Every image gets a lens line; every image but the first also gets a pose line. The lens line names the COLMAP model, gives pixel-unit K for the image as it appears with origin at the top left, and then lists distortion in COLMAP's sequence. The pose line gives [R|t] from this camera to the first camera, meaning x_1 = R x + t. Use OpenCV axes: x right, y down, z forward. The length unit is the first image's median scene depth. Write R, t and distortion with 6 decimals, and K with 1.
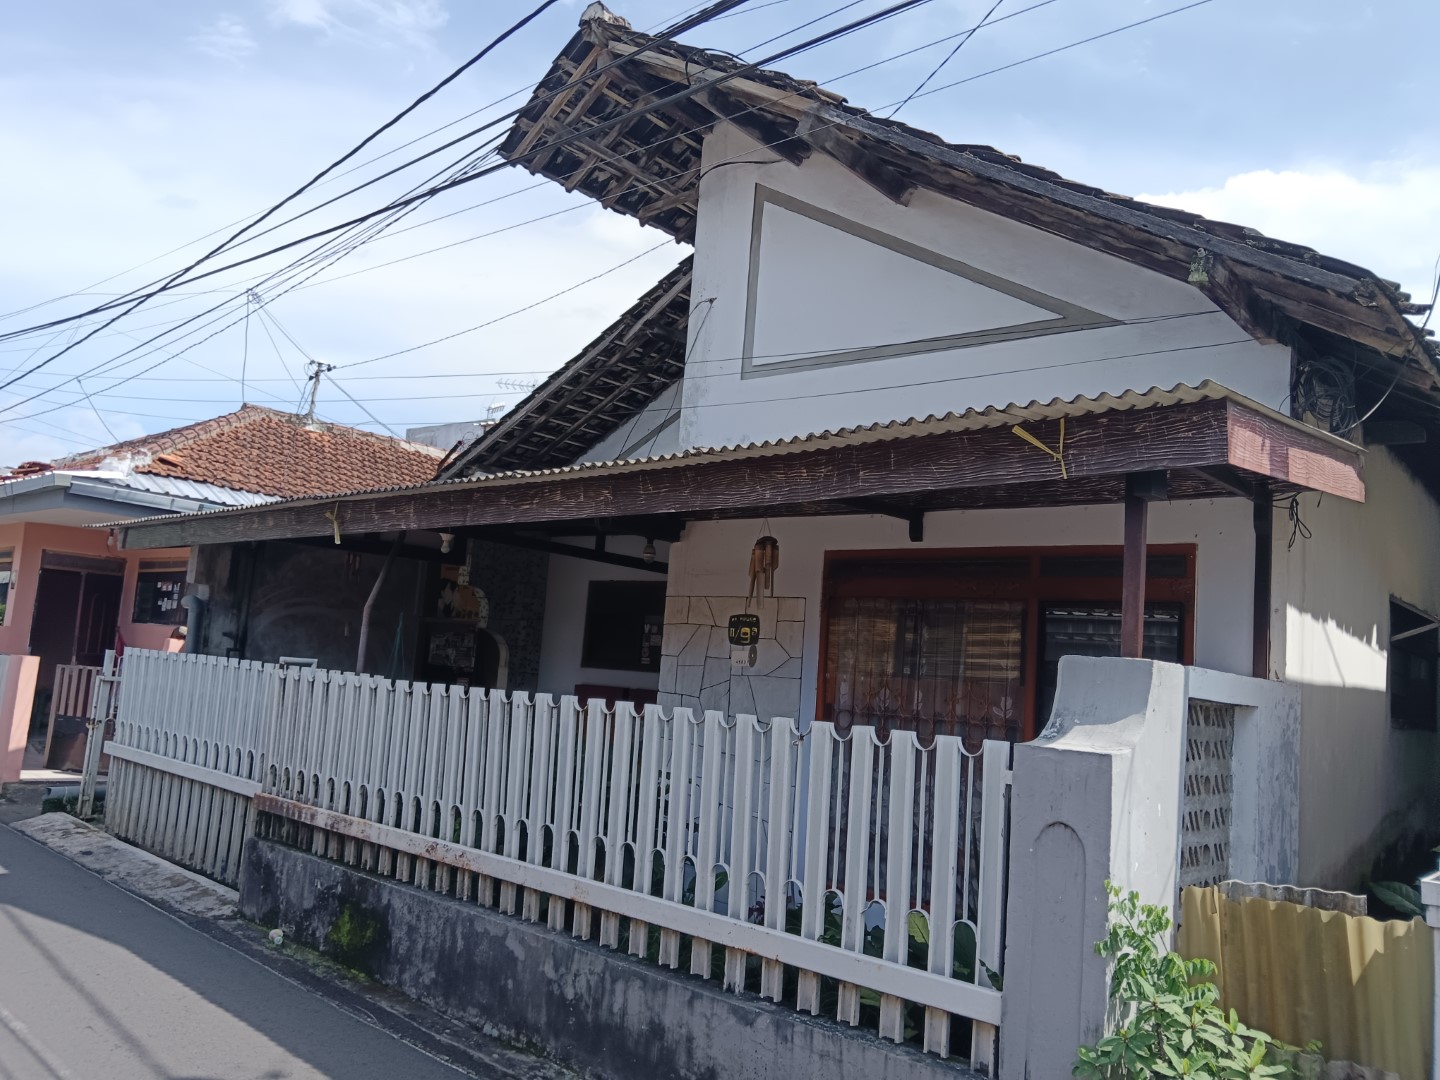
lens RADIAL K [[1130.1, 0, 709.9], [0, 1130.1, 538.3], [0, 0, 1]] dist [0.076066, -0.123718]
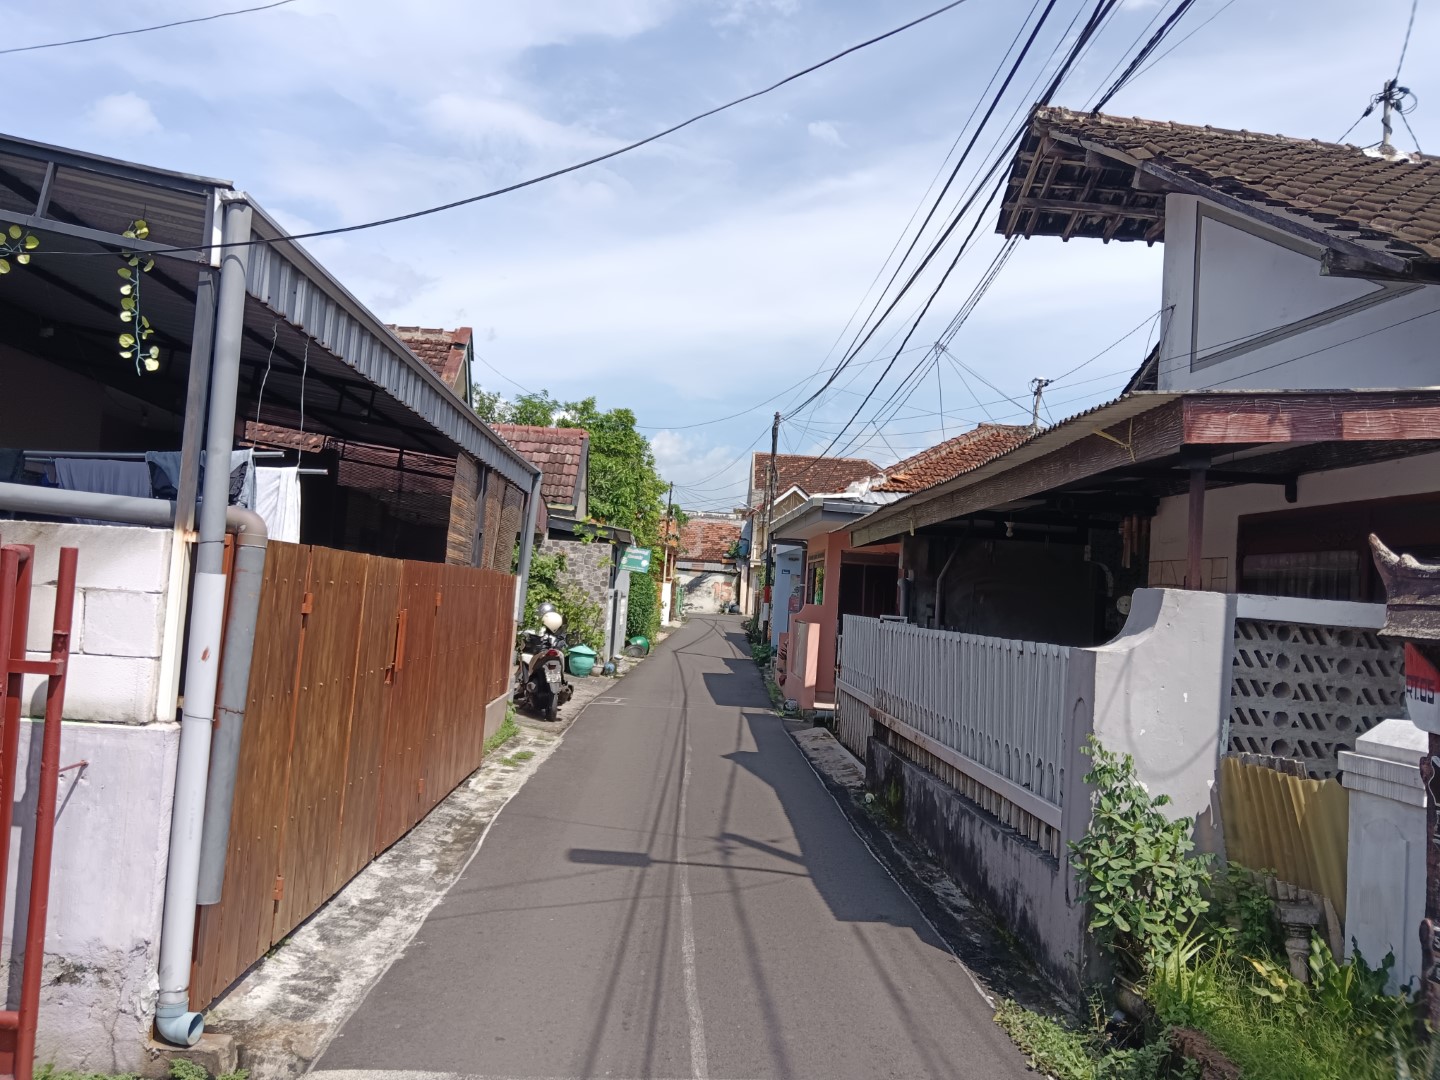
lens RADIAL K [[1130.1, 0, 709.9], [0, 1130.1, 538.3], [0, 0, 1]] dist [0.076066, -0.123718]
pose [[0.714525, -0.060477, -0.696991, 0.435625], [0.066985, 0.997594, -0.017889, 0.015377], [0.696395, -0.033906, 0.716857, -0.171323]]
